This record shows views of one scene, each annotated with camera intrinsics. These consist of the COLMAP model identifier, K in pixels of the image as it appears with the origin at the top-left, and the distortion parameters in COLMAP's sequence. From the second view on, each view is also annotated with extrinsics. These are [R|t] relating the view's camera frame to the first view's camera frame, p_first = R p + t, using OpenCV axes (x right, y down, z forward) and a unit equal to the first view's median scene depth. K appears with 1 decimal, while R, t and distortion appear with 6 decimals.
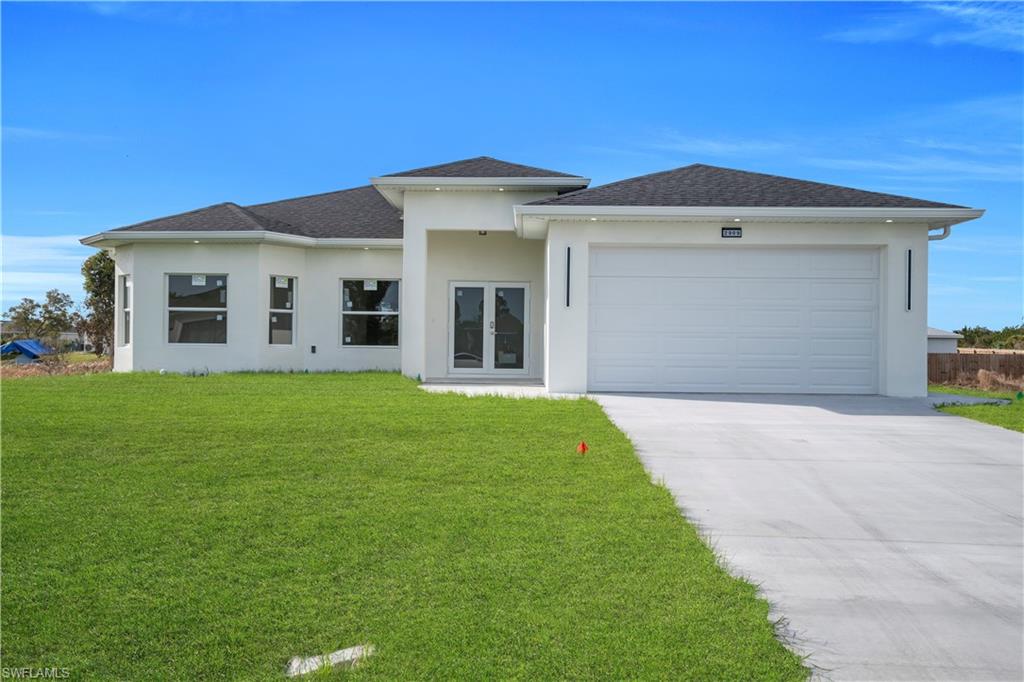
lens RADIAL K [[841.0, 0, 510.7], [0, 841.0, 343.6], [0, 0, 1]] dist [0.045730, 0.012809]
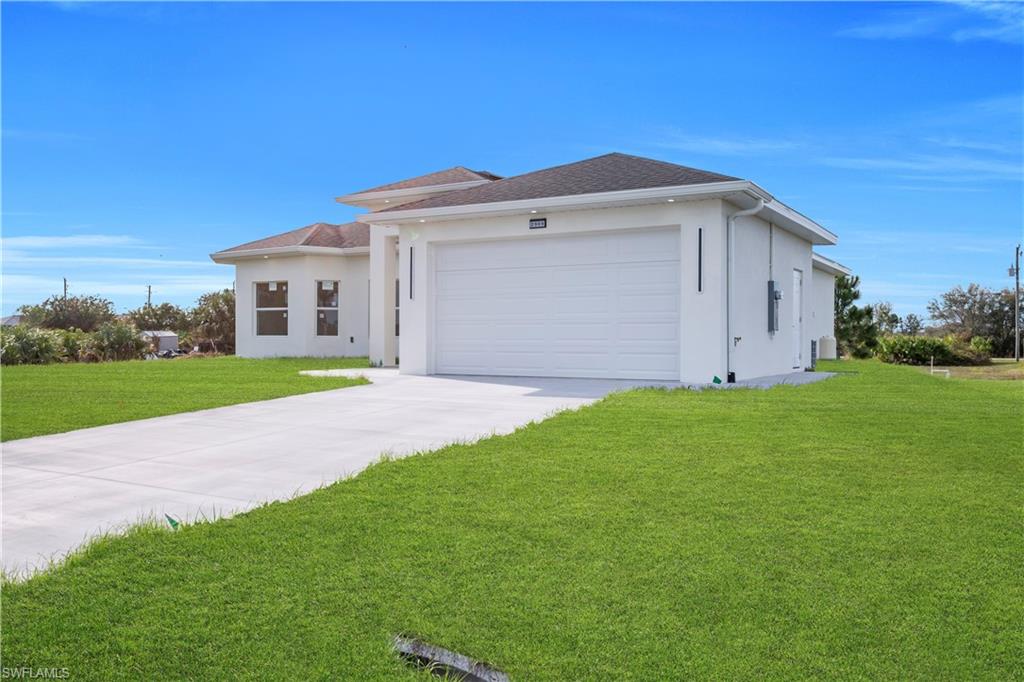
lens RADIAL K [[841.0, 0, 508.1], [0, 841.0, 342.3], [0, 0, 1]] dist [0.045730, 0.012809]
pose [[0.865242, -0.005752, -0.501321, 0.608595], [0.008529, 0.999958, 0.003247, 0.009232], [0.501281, -0.007085, 0.865255, 0.066543]]
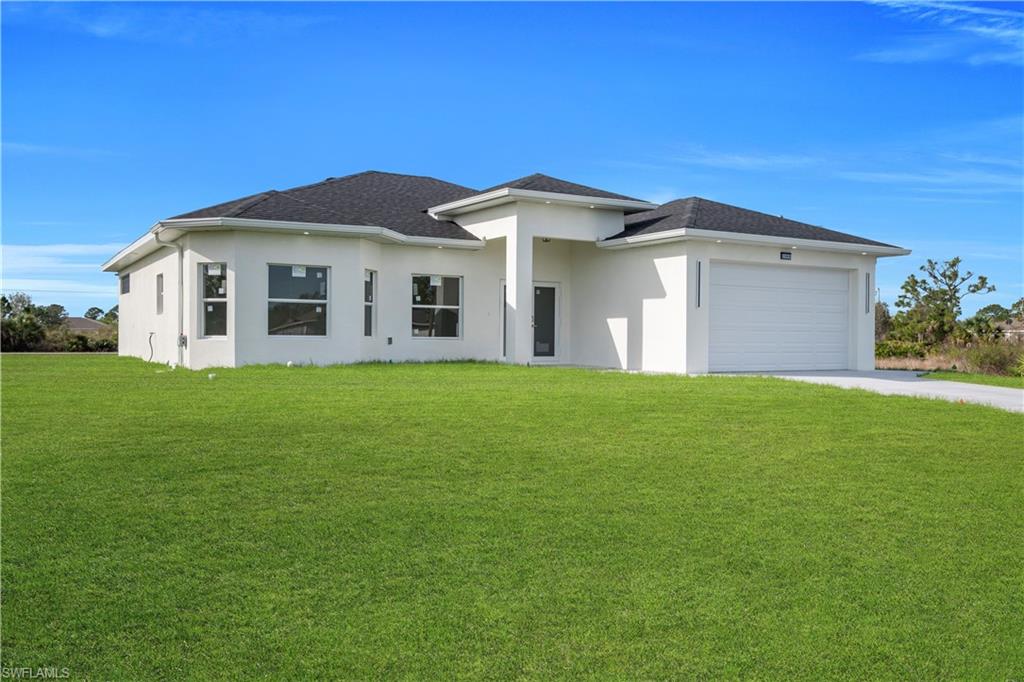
lens RADIAL K [[841.0, 0, 511.3], [0, 841.0, 349.1], [0, 0, 1]] dist [0.045730, 0.012809]
pose [[0.863158, -0.008598, 0.504861, -0.676742], [-0.001515, 0.999806, 0.019617, -0.003906], [-0.504932, -0.017697, 0.862978, 0.019330]]
